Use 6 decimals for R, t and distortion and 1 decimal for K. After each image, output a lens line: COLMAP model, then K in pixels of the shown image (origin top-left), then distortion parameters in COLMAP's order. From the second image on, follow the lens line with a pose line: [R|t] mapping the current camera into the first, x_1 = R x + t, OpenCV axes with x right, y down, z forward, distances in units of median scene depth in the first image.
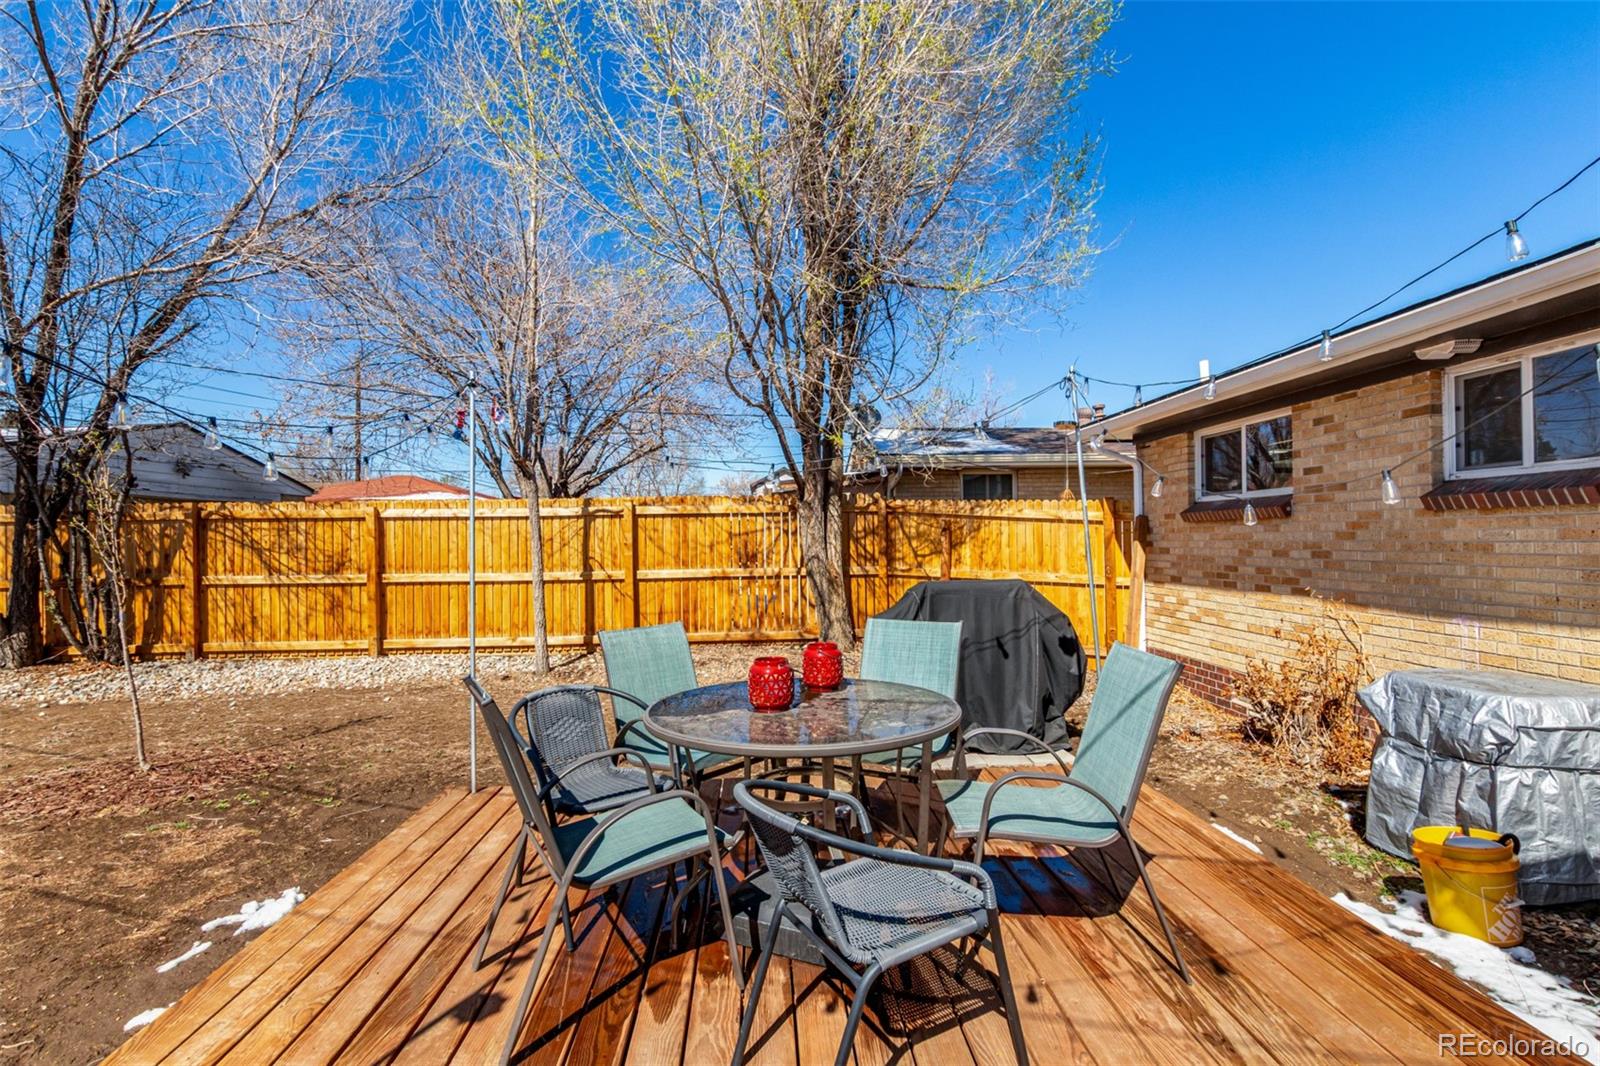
lens RADIAL K [[746.3, 0, 782.1], [0, 746.3, 535.3], [0, 0, 1]] dist [0.000544, -0.000335]
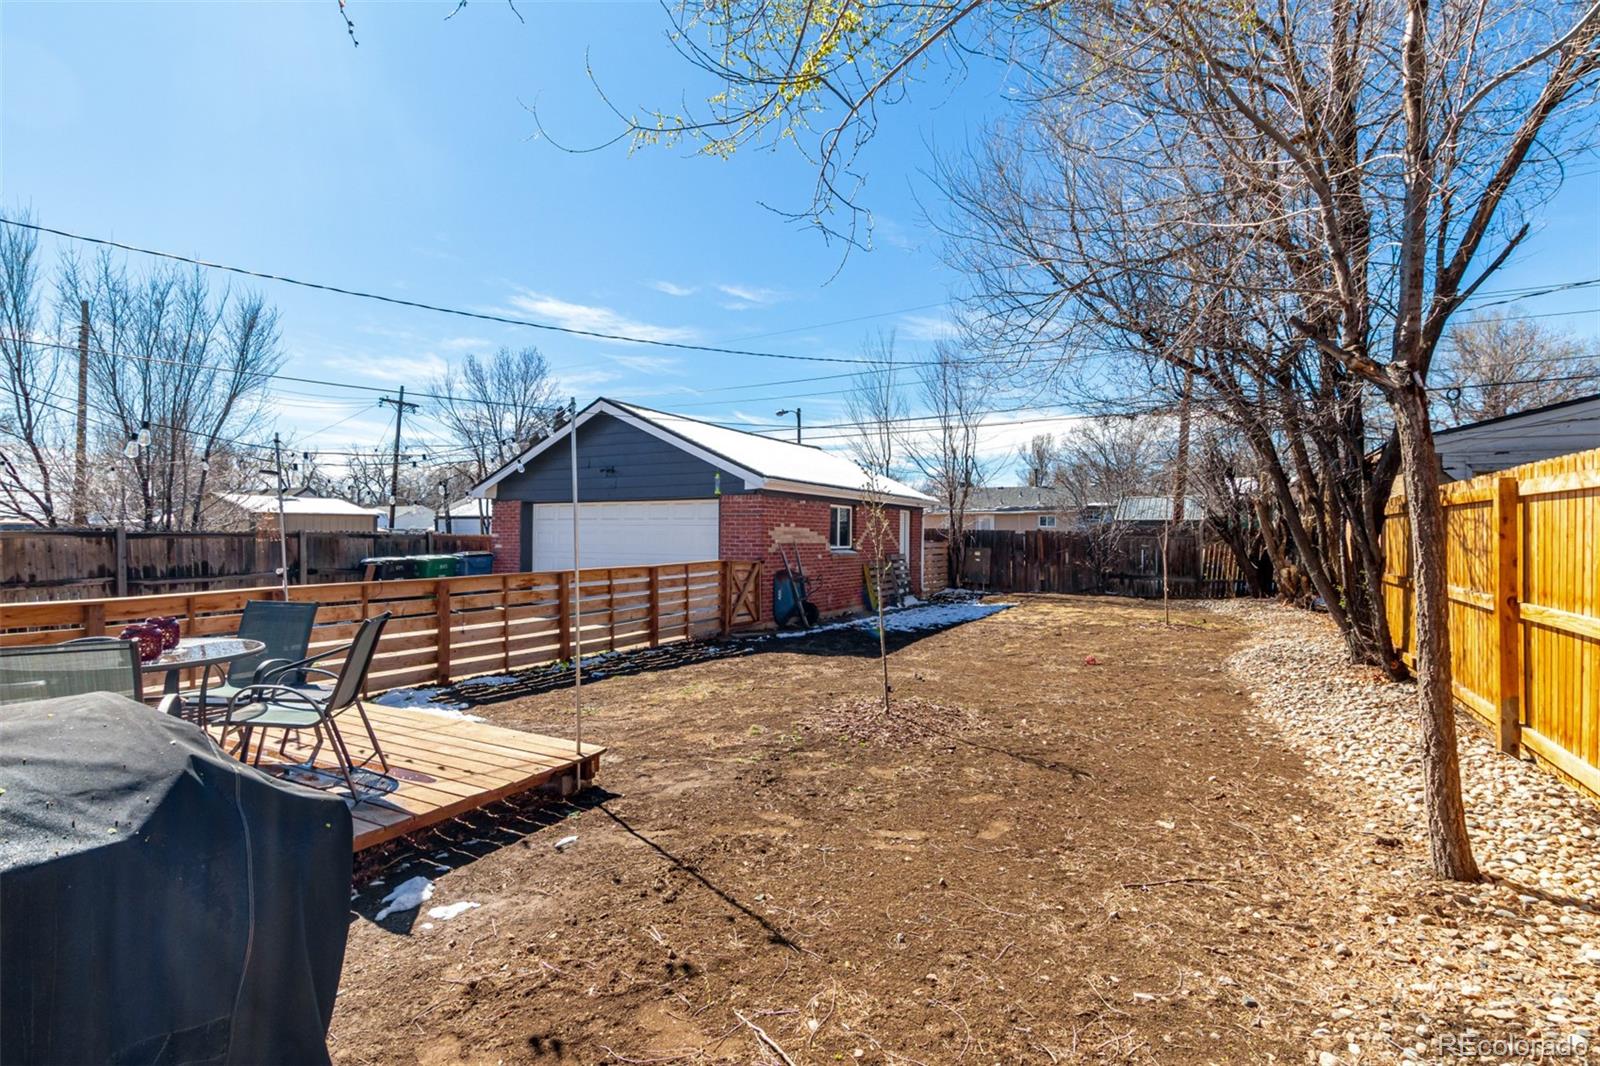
lens RADIAL K [[765.5, 0, 800.0], [0, 765.5, 533.0], [0, 0, 1]] dist [0.009511, 0.000033]
pose [[-0.521486, 0.008473, -0.853218, 0.198128], [0.007567, 0.999957, 0.005305, -0.004288], [0.853226, -0.003690, -0.521528, 0.854659]]
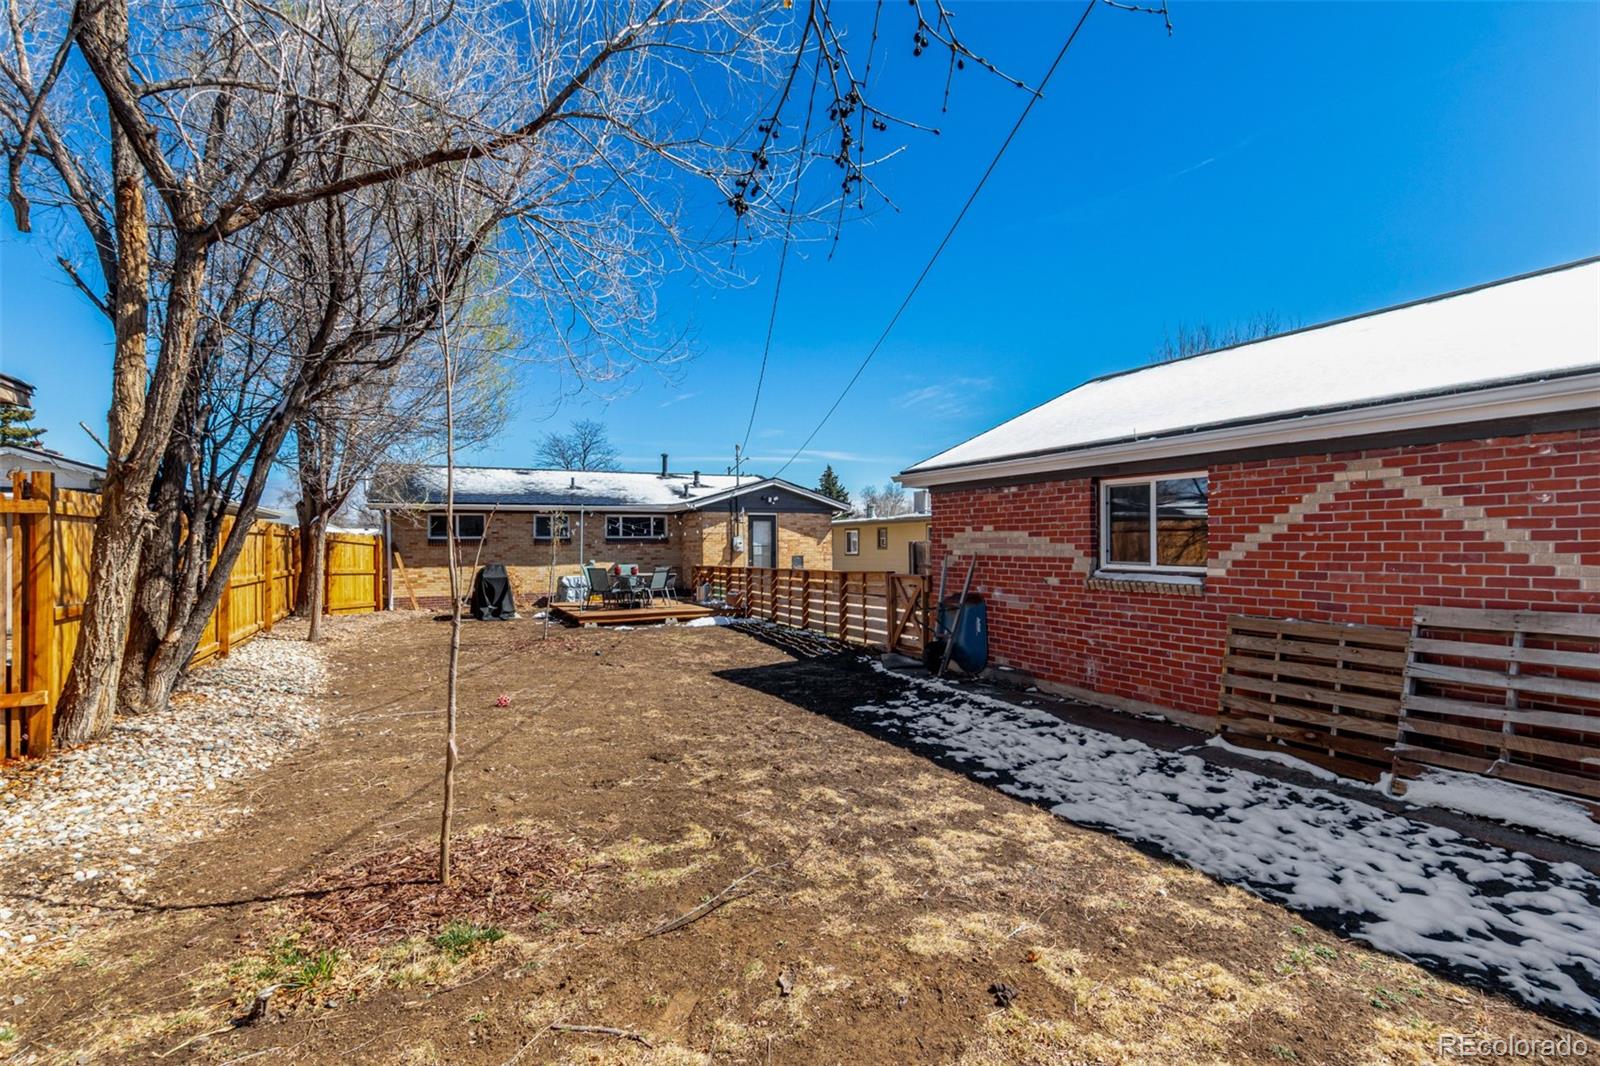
lens RADIAL K [[736.9, 0, 794.0], [0, 736.9, 540.3], [0, 0, 1]] dist [0.001916, -0.000340]
pose [[-0.423383, 0.021628, 0.905693, -1.835944], [-0.000655, 0.999707, -0.024180, 0.027130], [-0.905951, -0.010831, -0.423244, 0.694779]]
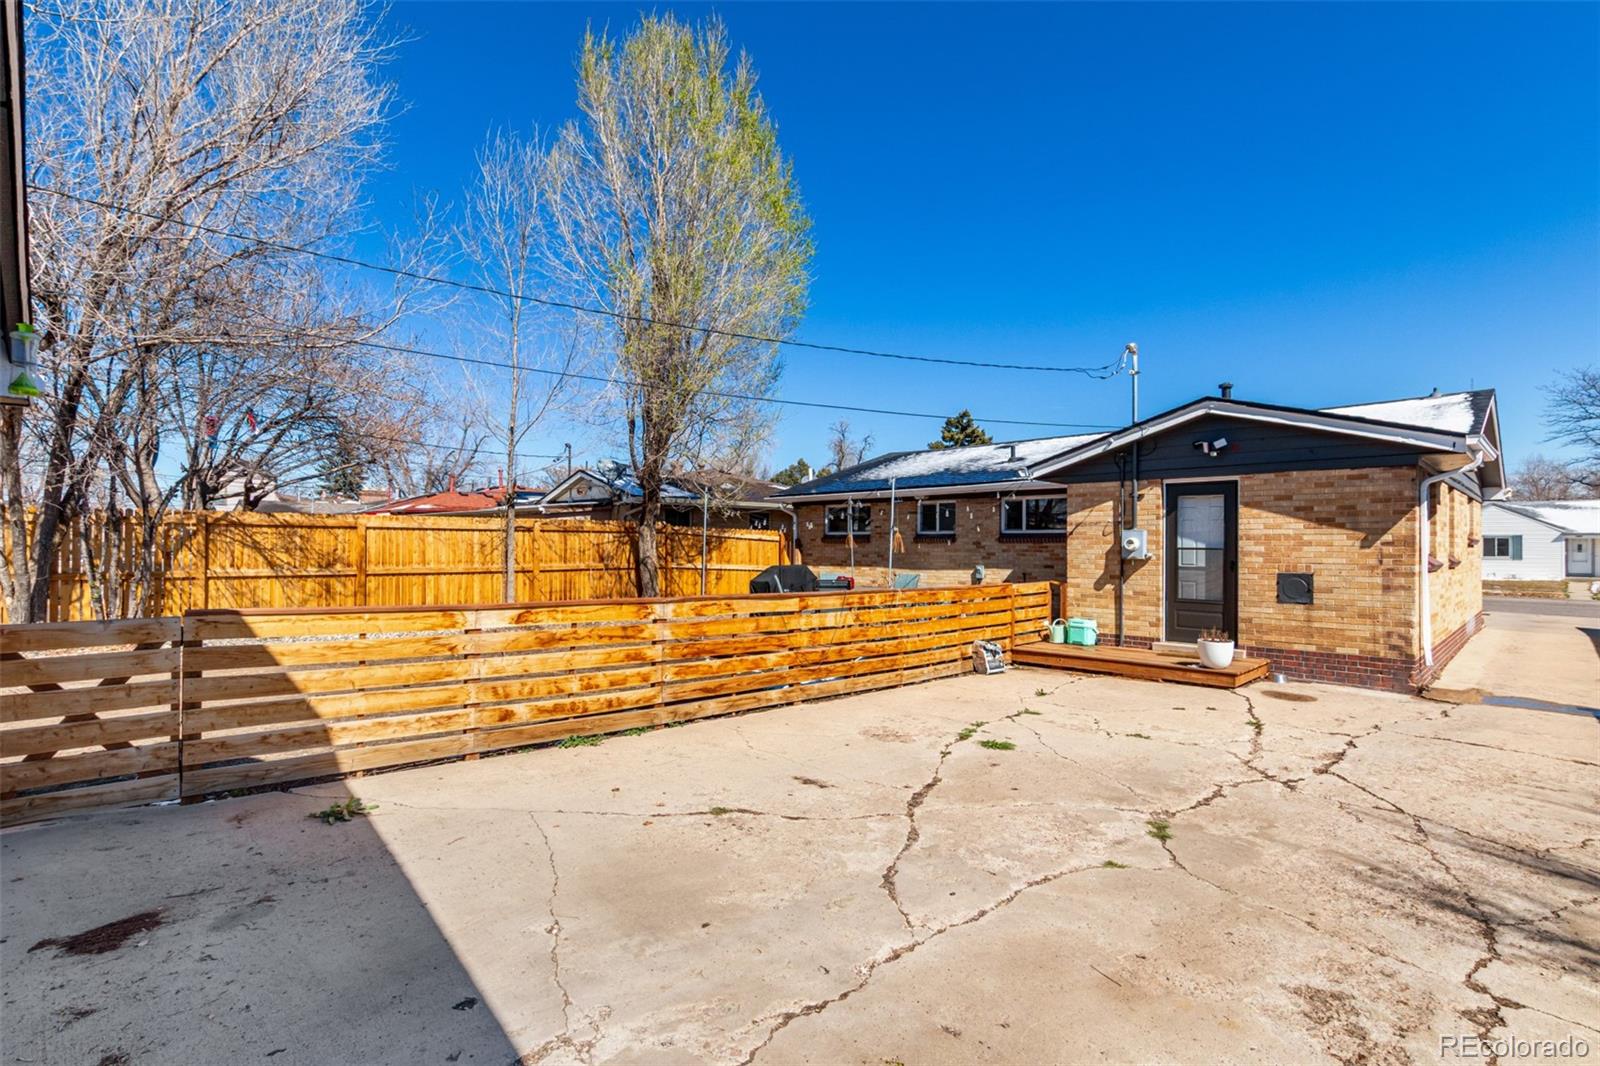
lens RADIAL K [[765.5, 0, 800.0], [0, 765.5, 533.0], [0, 0, 1]] dist [0.009511, 0.000033]
pose [[0.737588, 0.027186, 0.674703, -0.906298], [-0.019284, 0.999630, -0.019196, -0.000614], [-0.674975, 0.001147, 0.737839, -0.588278]]
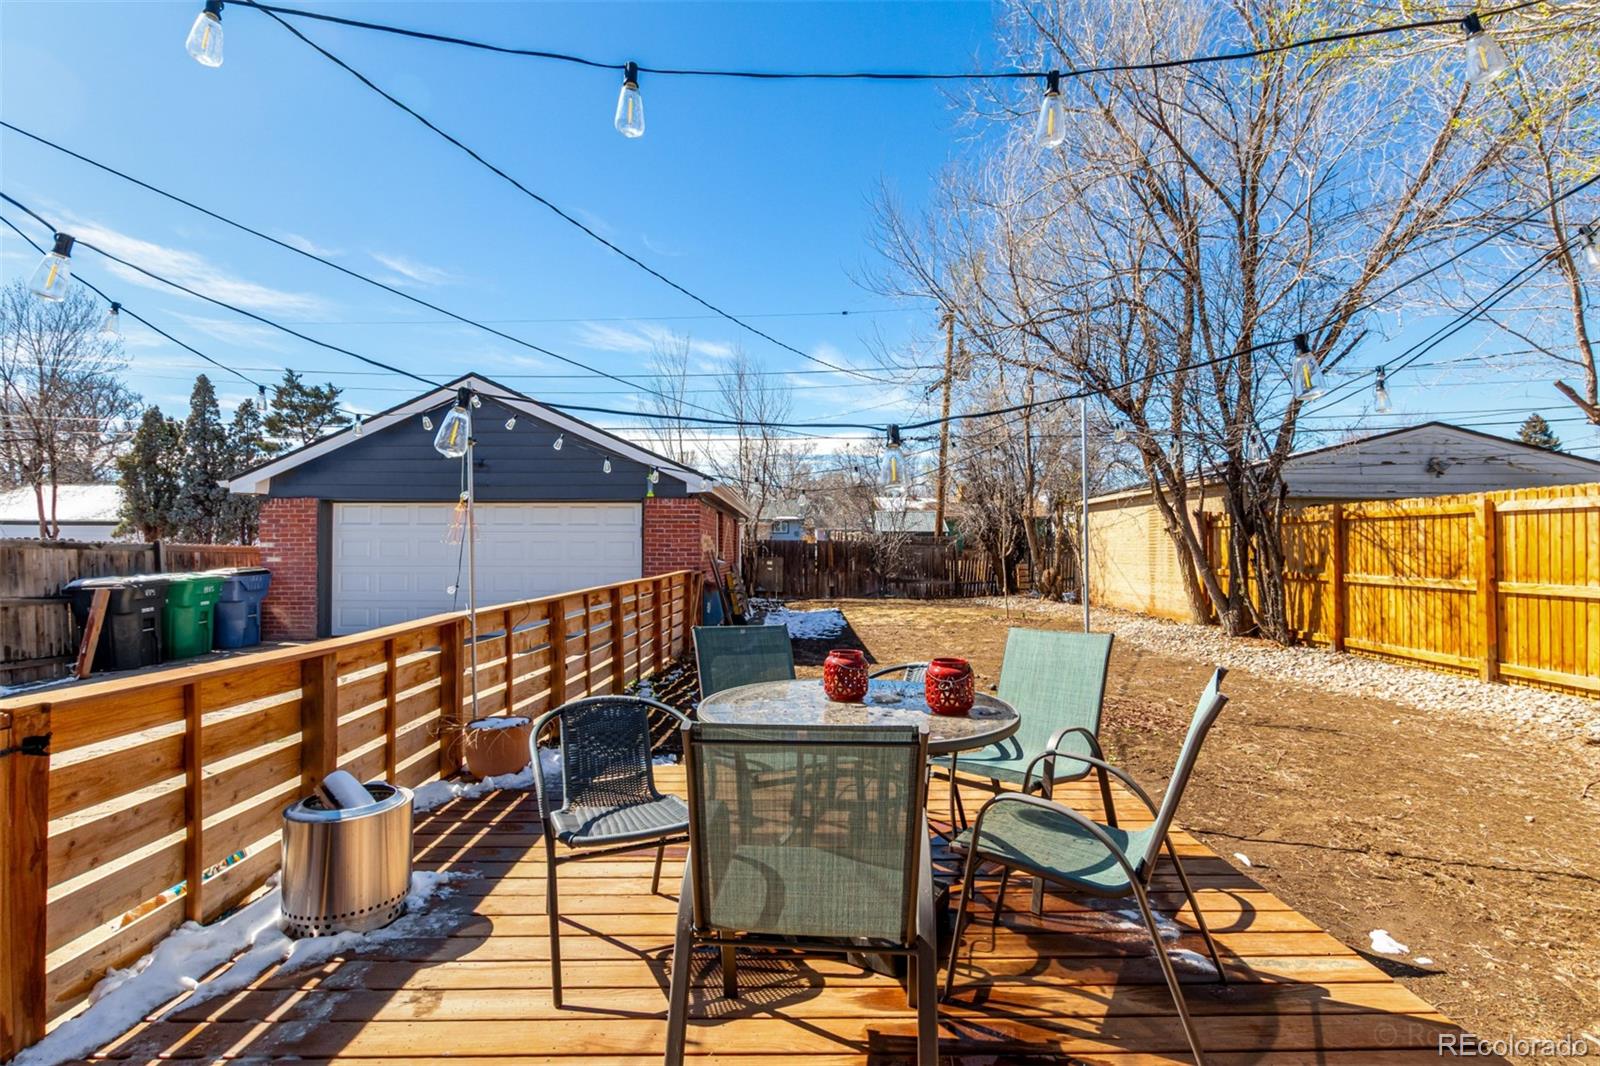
lens RADIAL K [[754.4, 0, 819.3], [0, 754.4, 536.2], [0, 0, 1]] dist [-0.000844, -0.000239]
pose [[-0.031642, -0.003647, -0.999493, 0.305388], [0.006264, 0.999973, -0.003847, 0.001335], [0.999480, -0.006383, -0.031618, 0.291369]]
